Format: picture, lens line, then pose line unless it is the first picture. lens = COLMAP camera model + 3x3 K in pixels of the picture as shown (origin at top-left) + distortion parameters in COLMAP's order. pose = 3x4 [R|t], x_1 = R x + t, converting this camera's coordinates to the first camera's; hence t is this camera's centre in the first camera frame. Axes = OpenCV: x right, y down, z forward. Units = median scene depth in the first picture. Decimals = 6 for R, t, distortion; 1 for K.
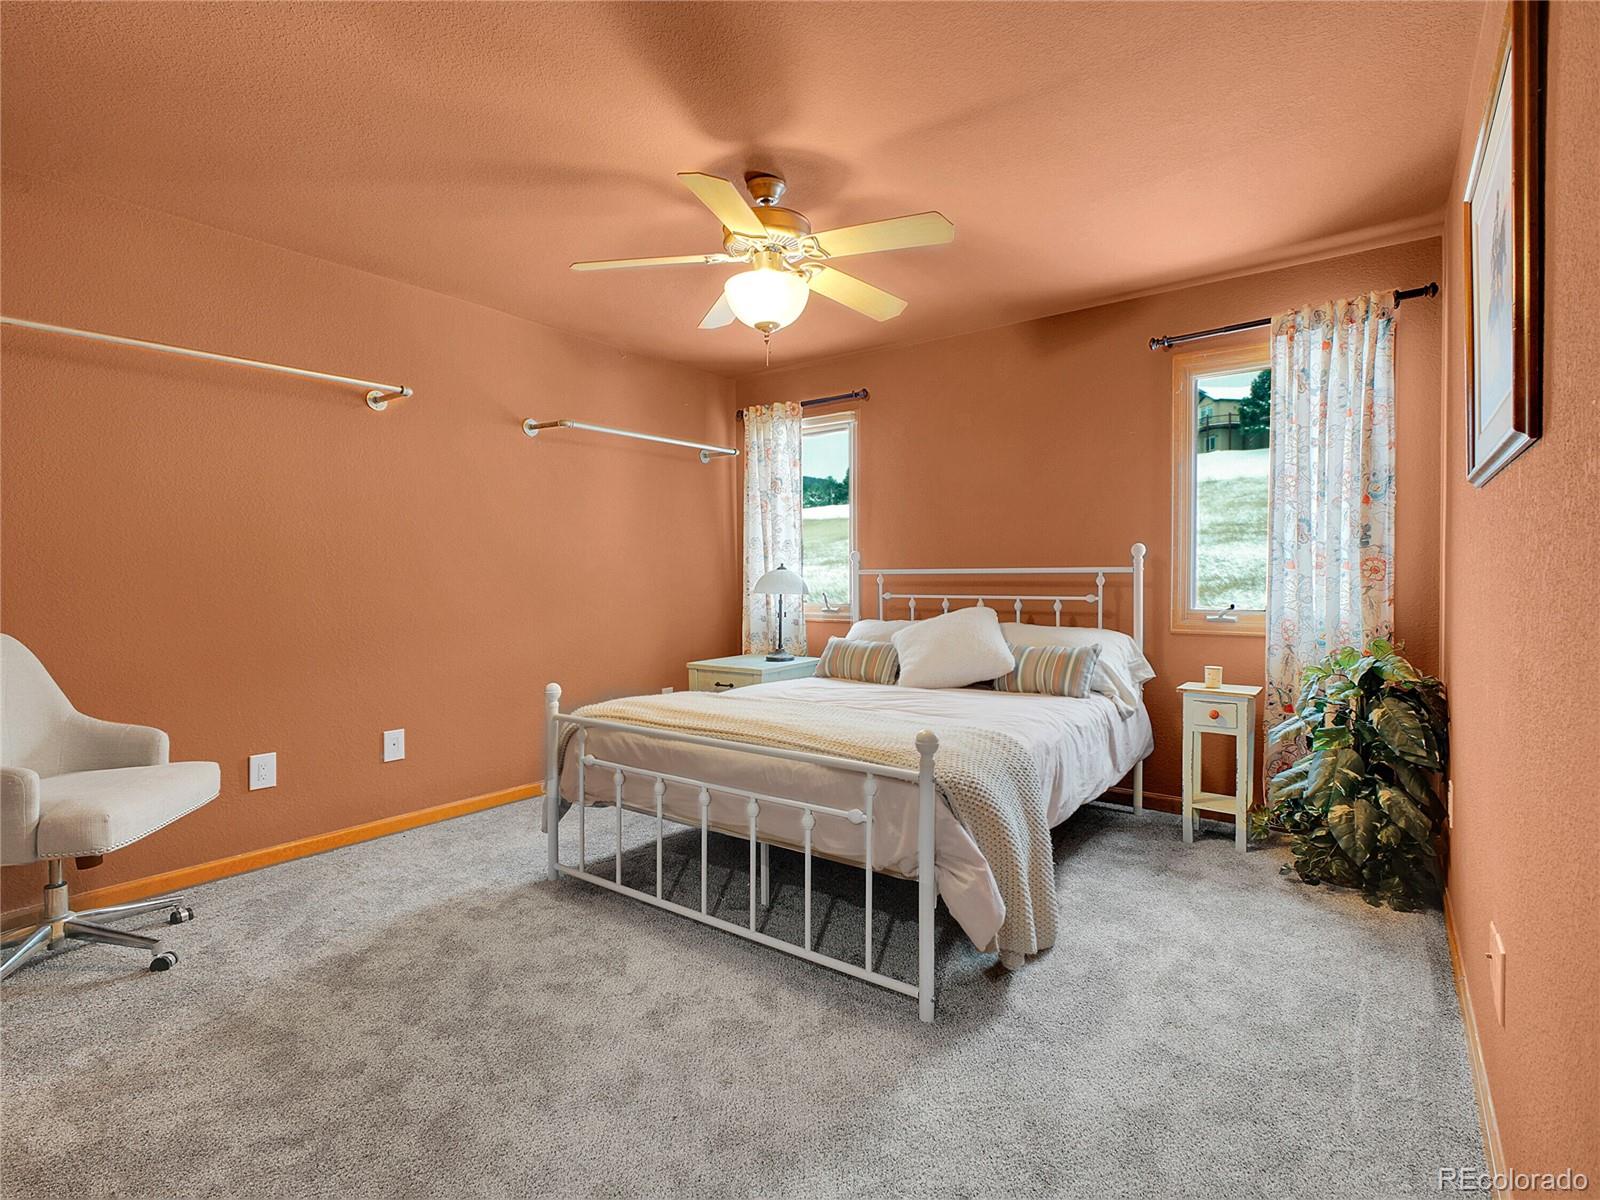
lens RADIAL K [[778.7, 0, 802.3], [0, 778.7, 593.1], [0, 0, 1]] dist [0.001959, -0.000252]
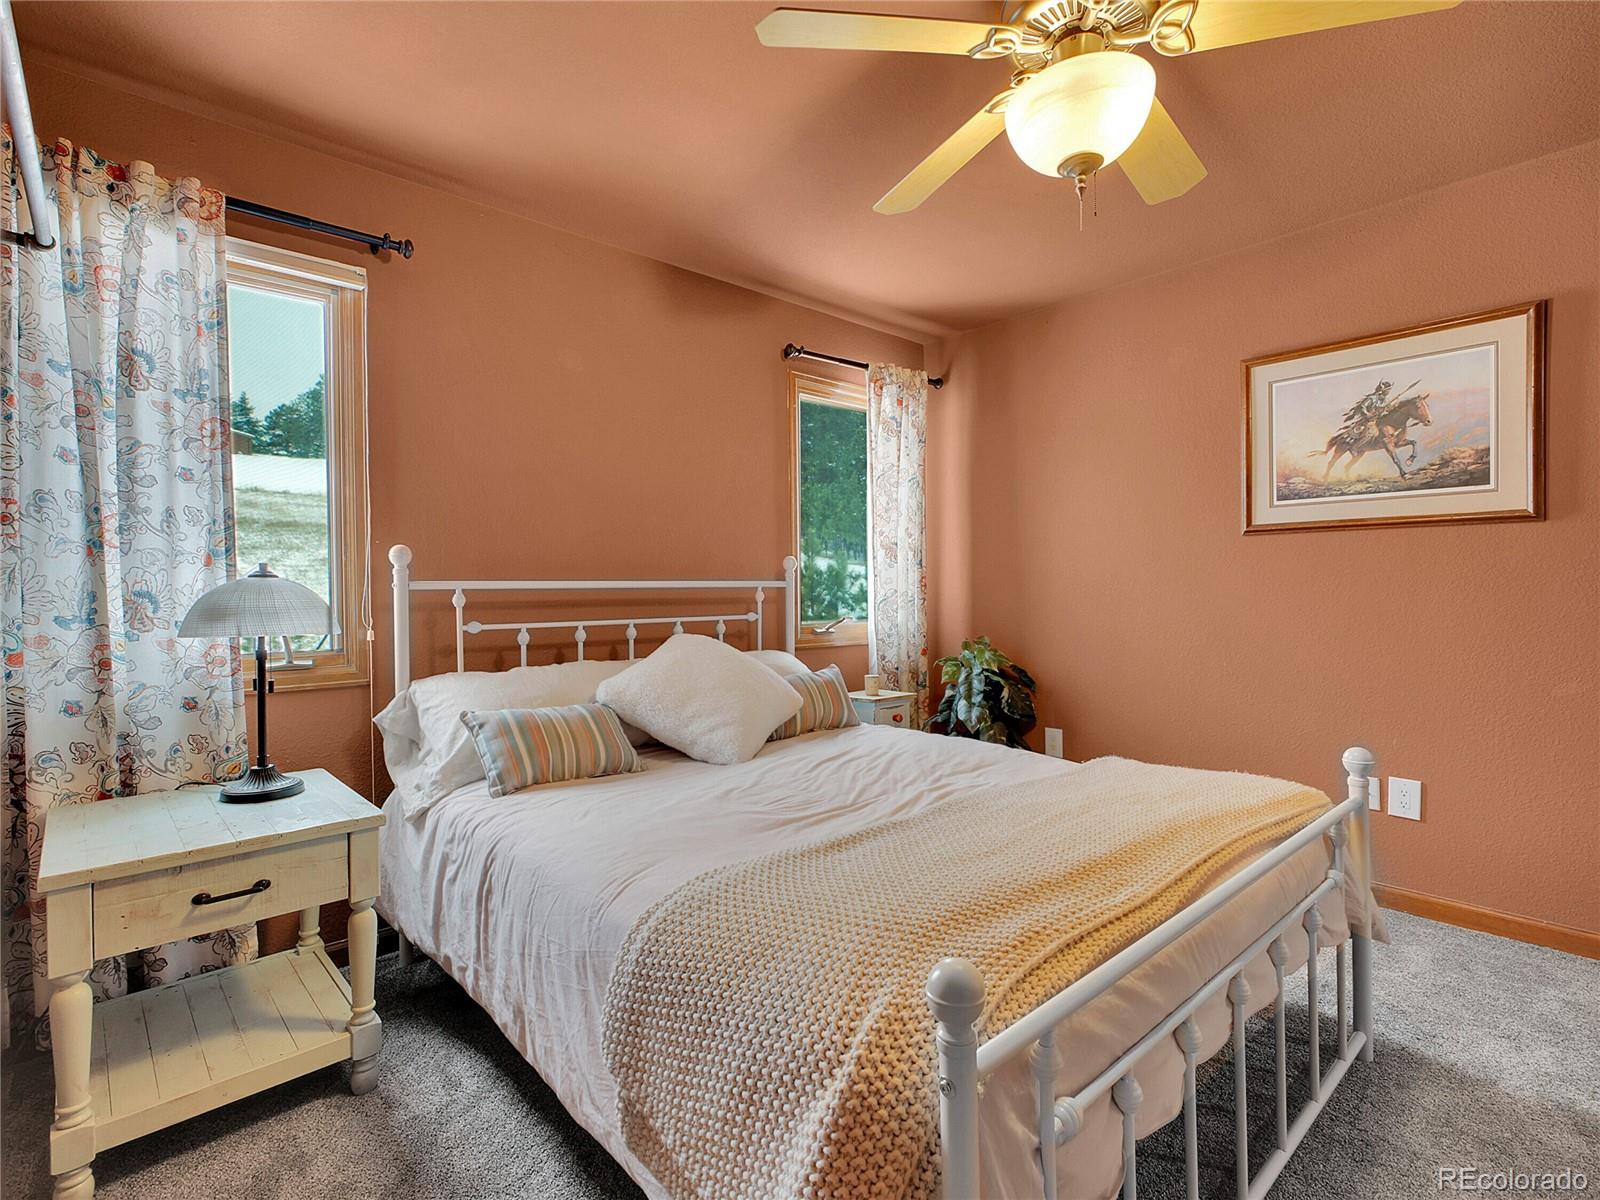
lens RADIAL K [[778.7, 0, 802.3], [0, 778.7, 593.1], [0, 0, 1]] dist [0.001959, -0.000252]
pose [[0.194485, 0.008207, 0.980871, -0.400586], [0.040838, 0.999030, -0.016456, -0.002574], [-0.980055, 0.043257, 0.193961, 0.666719]]
